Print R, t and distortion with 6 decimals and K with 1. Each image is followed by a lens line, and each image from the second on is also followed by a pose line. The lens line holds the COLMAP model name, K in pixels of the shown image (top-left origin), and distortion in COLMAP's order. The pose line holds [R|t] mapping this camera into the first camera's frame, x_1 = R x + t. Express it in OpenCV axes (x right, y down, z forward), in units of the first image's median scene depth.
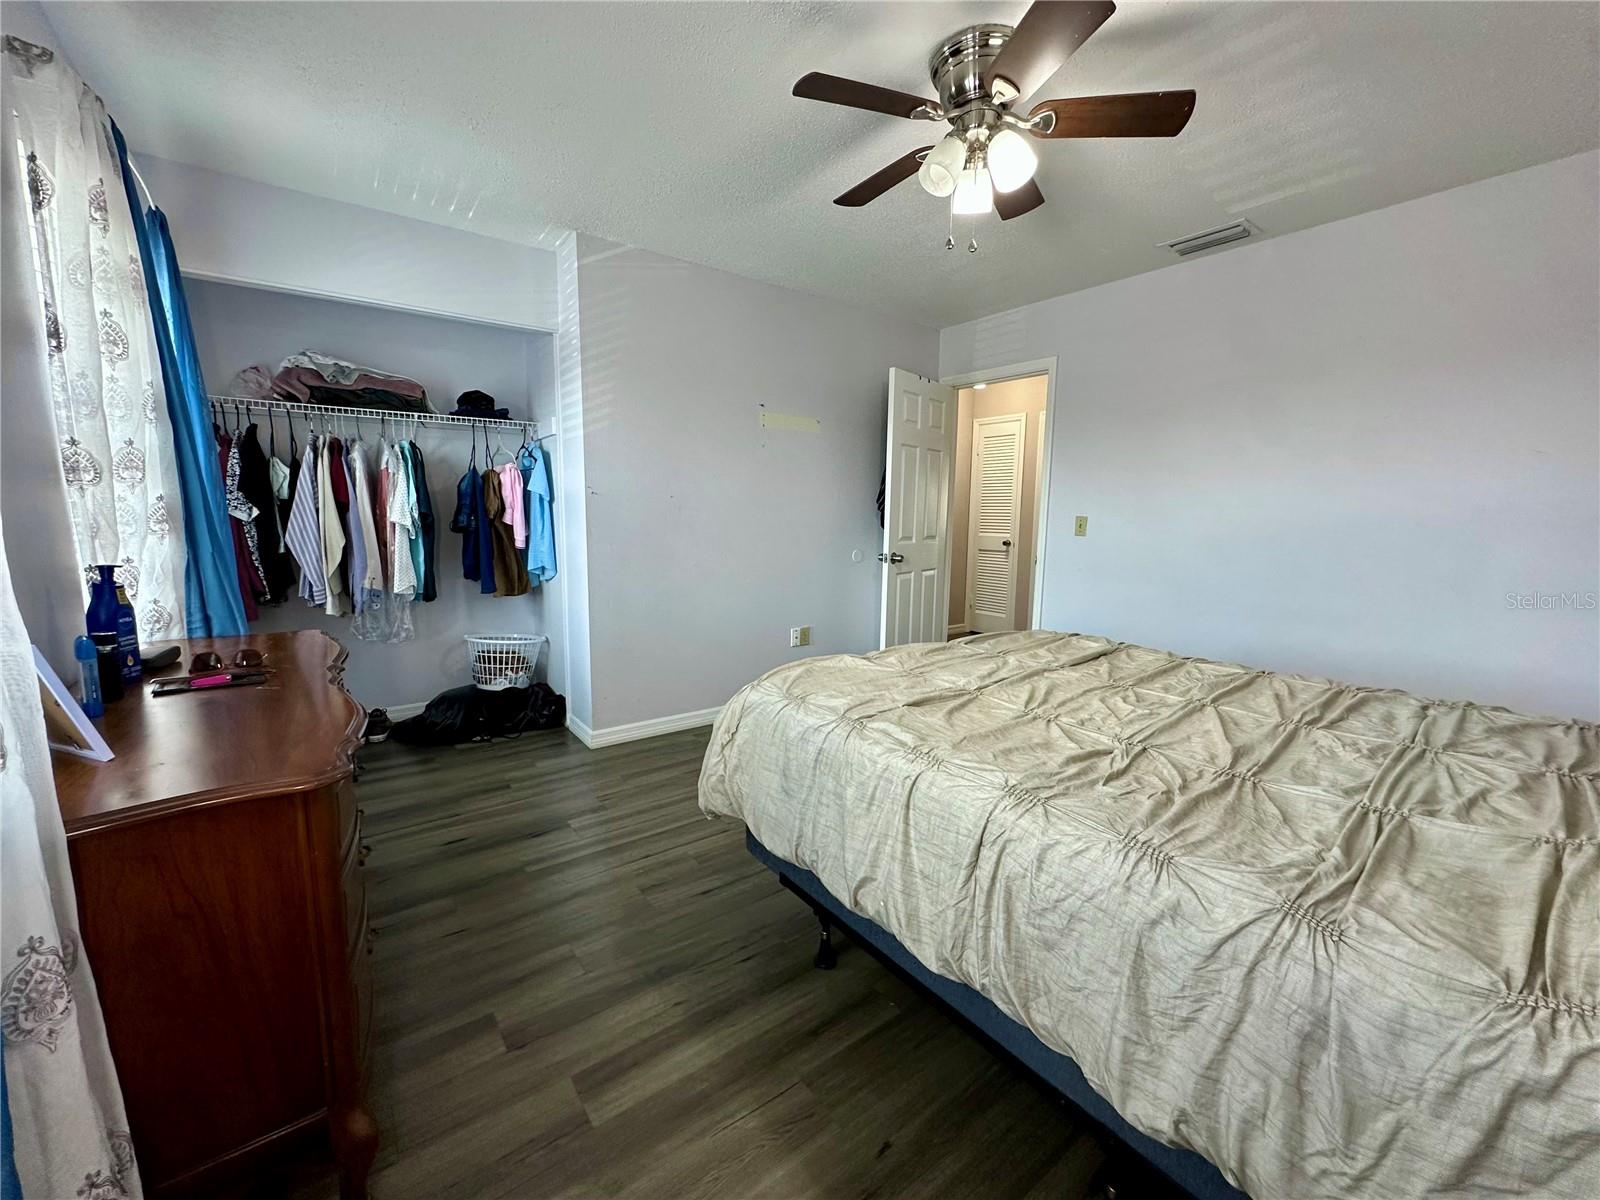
lens RADIAL K [[640.0, 0, 800.5], [0, 640.0, 592.2], [0, 0, 1]] dist [-0.005896, 0.000824]
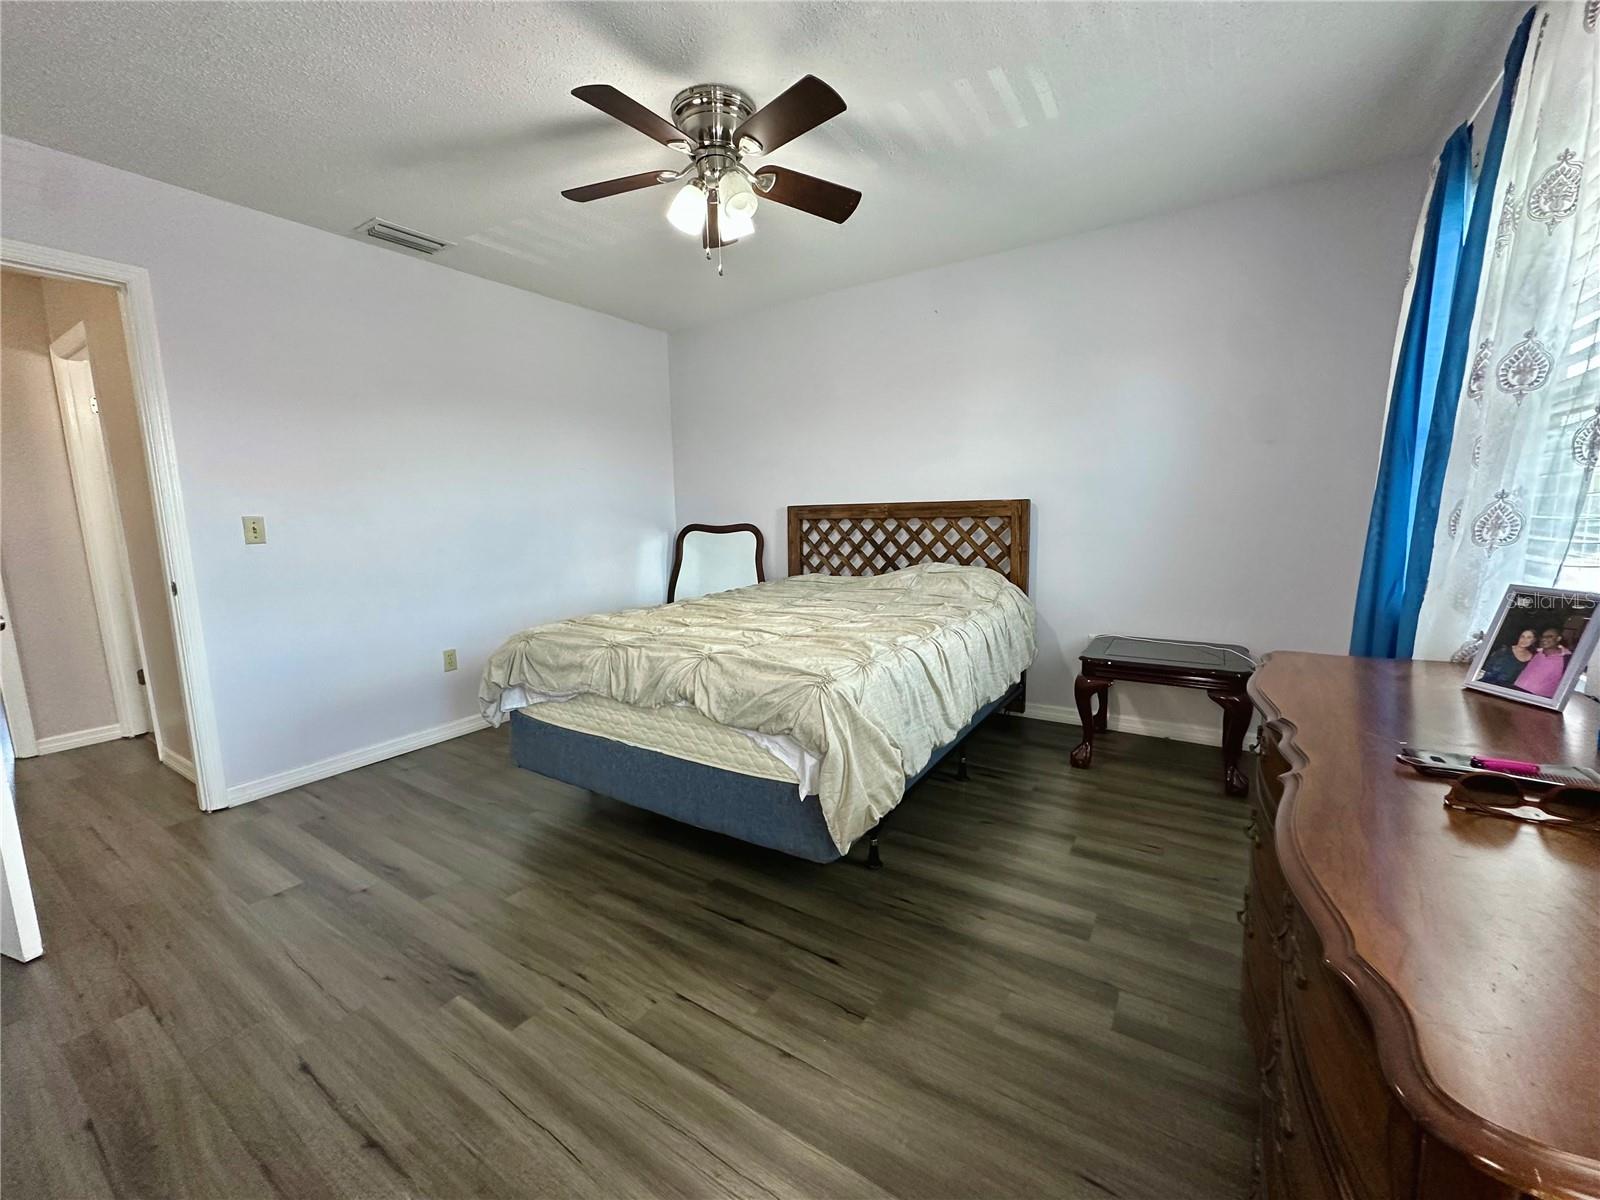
lens RADIAL K [[640.0, 0, 804.0], [0, 640.0, 597.6], [0, 0, 1]] dist [-0.005896, 0.000824]
pose [[-0.351593, -0.126635, 0.927548, -0.742671], [0.141918, 0.972147, 0.186519, -0.122077], [-0.925333, 0.197215, -0.323828, 1.072441]]
